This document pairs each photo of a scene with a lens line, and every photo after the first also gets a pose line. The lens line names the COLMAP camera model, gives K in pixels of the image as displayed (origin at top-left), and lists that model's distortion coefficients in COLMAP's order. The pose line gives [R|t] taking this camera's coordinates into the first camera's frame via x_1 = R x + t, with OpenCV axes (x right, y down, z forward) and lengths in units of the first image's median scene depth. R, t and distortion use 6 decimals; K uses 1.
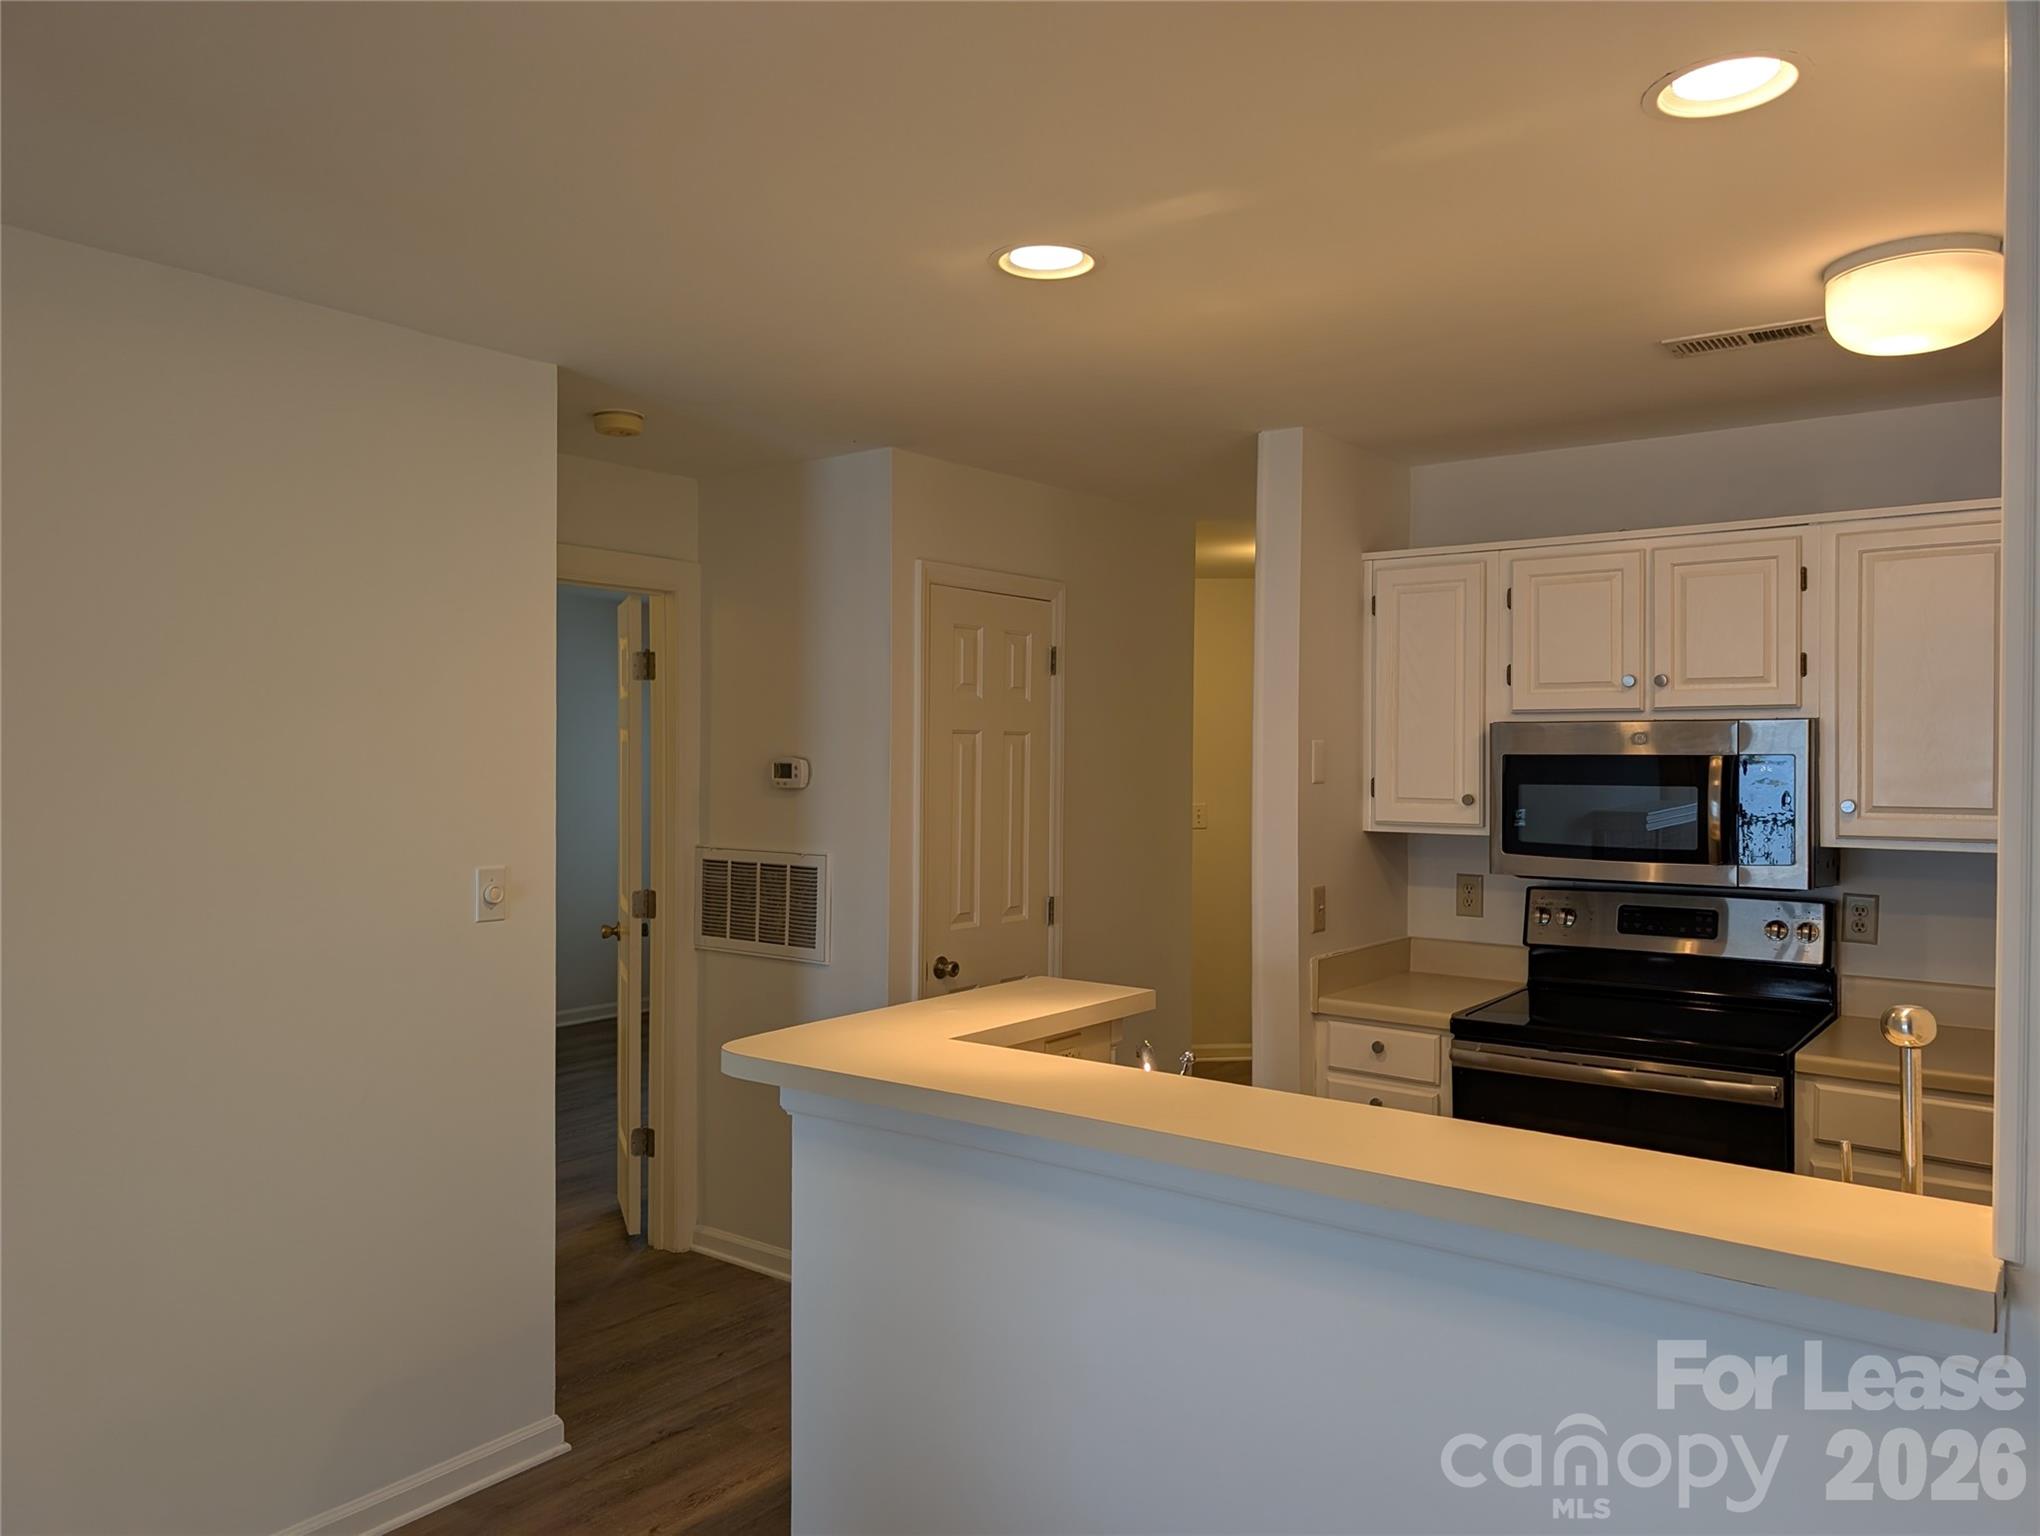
lens RADIAL K [[1463.2, 0, 1022.9], [0, 1463.2, 780.3], [0, 0, 1]] dist [0.000709, -0.001067]
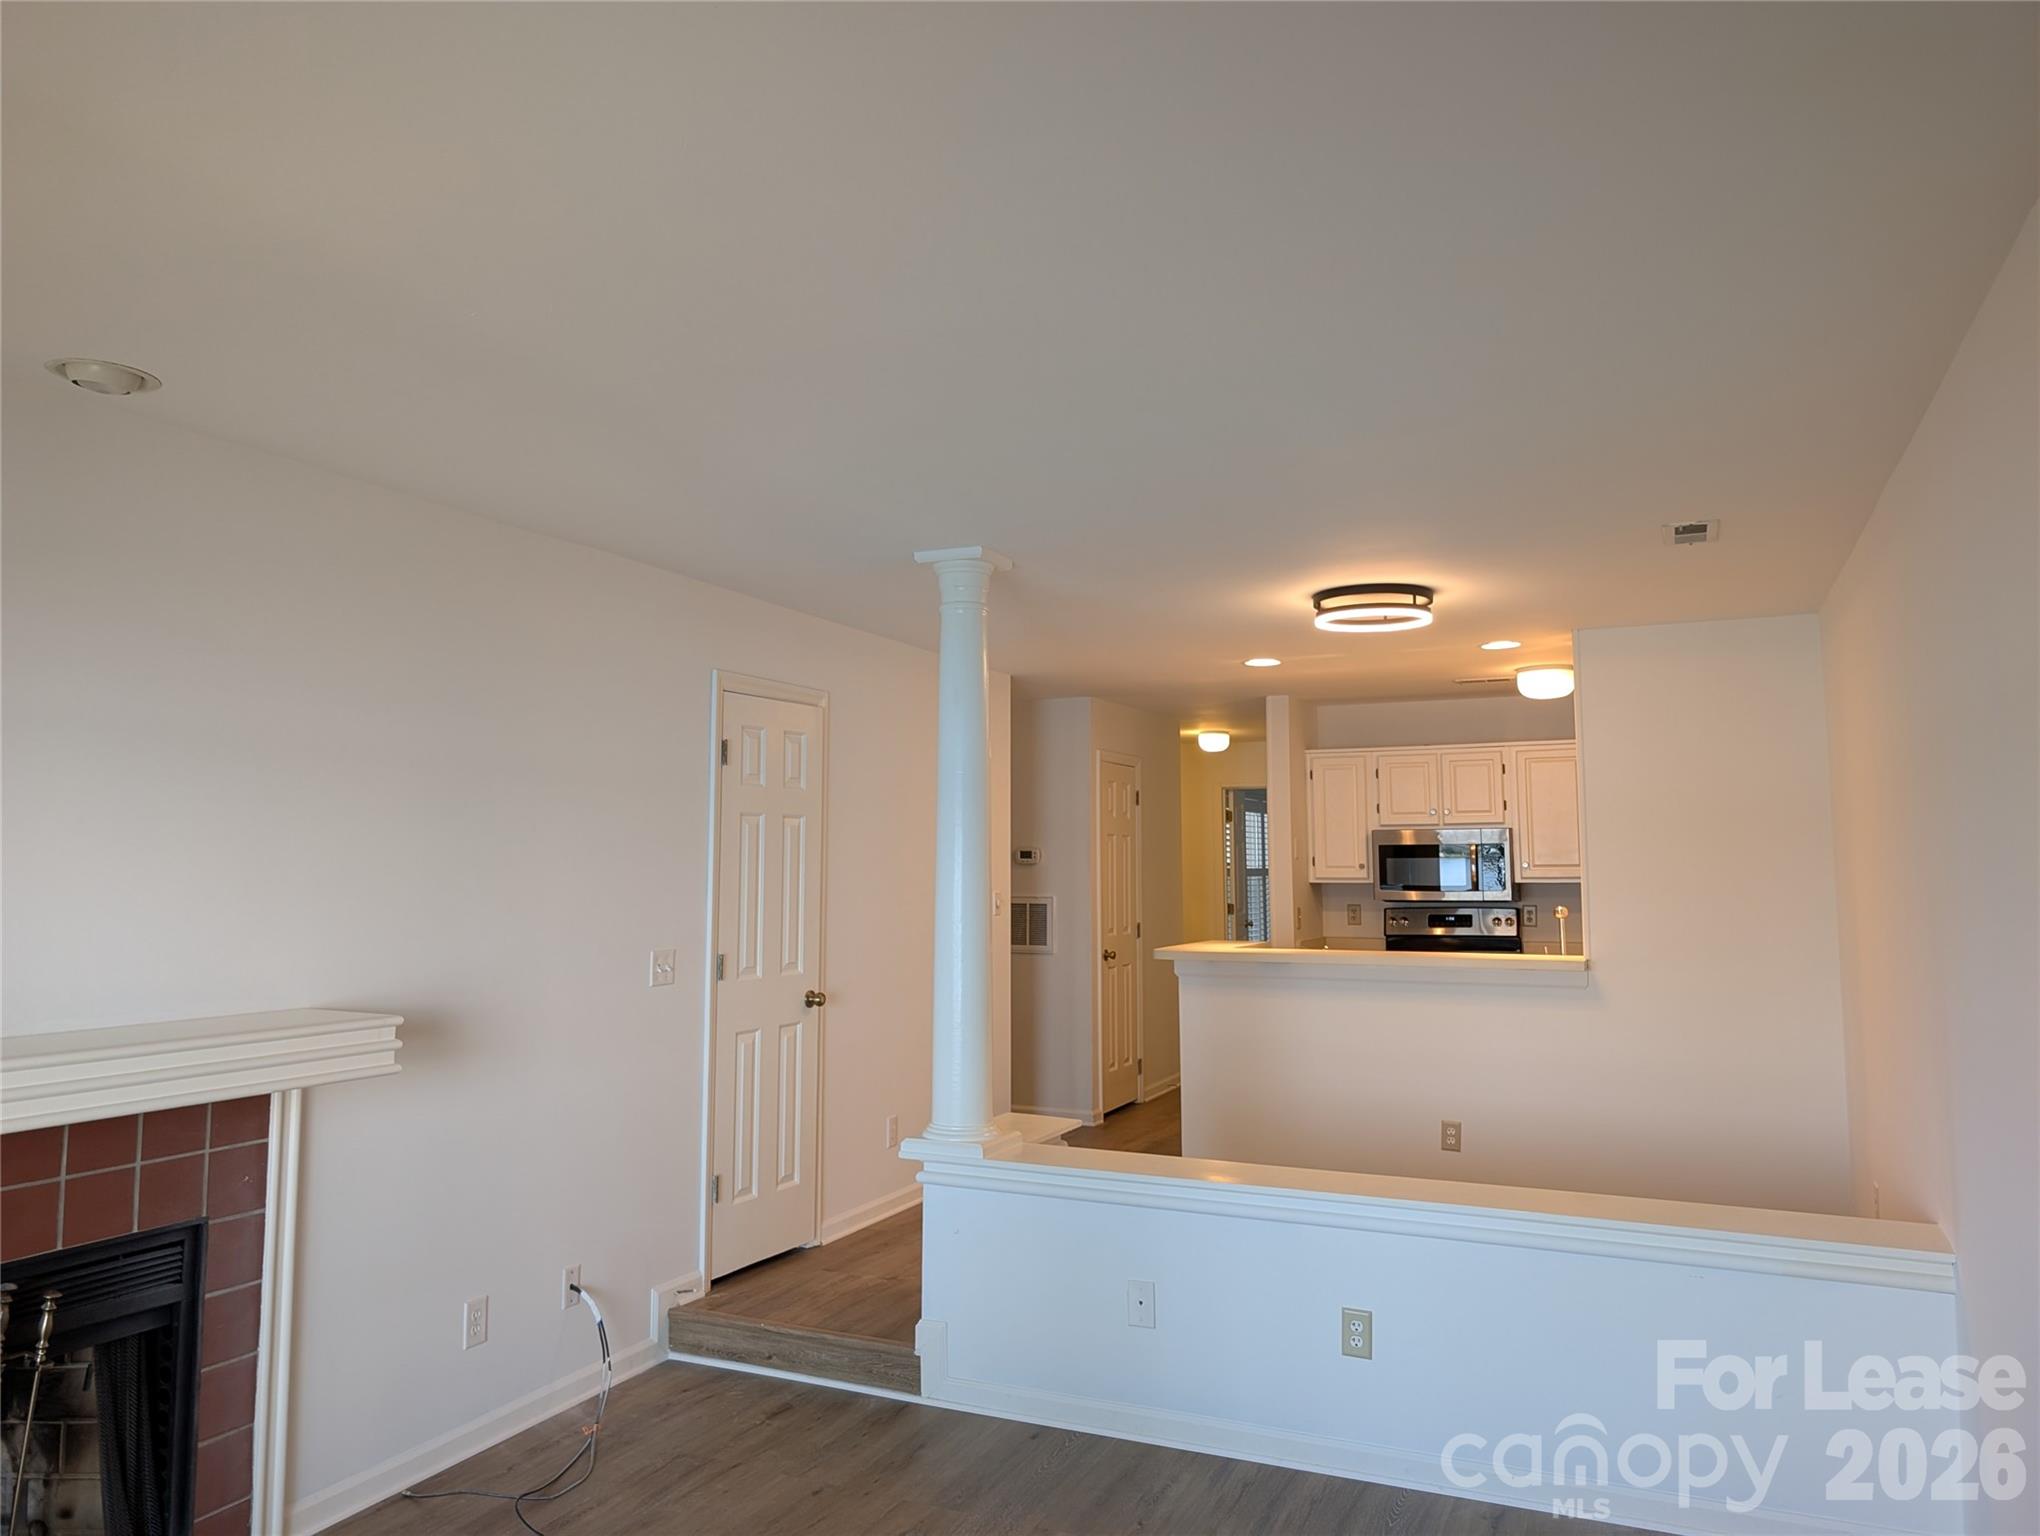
lens RADIAL K [[1463.2, 0, 1014.1], [0, 1463.2, 753.7], [0, 0, 1]] dist [0.000709, -0.001067]
pose [[0.976434, 0.012651, 0.215447, -0.700698], [0.008364, 0.995313, -0.096348, 0.054907], [-0.215656, 0.095879, 0.971751, -1.057465]]
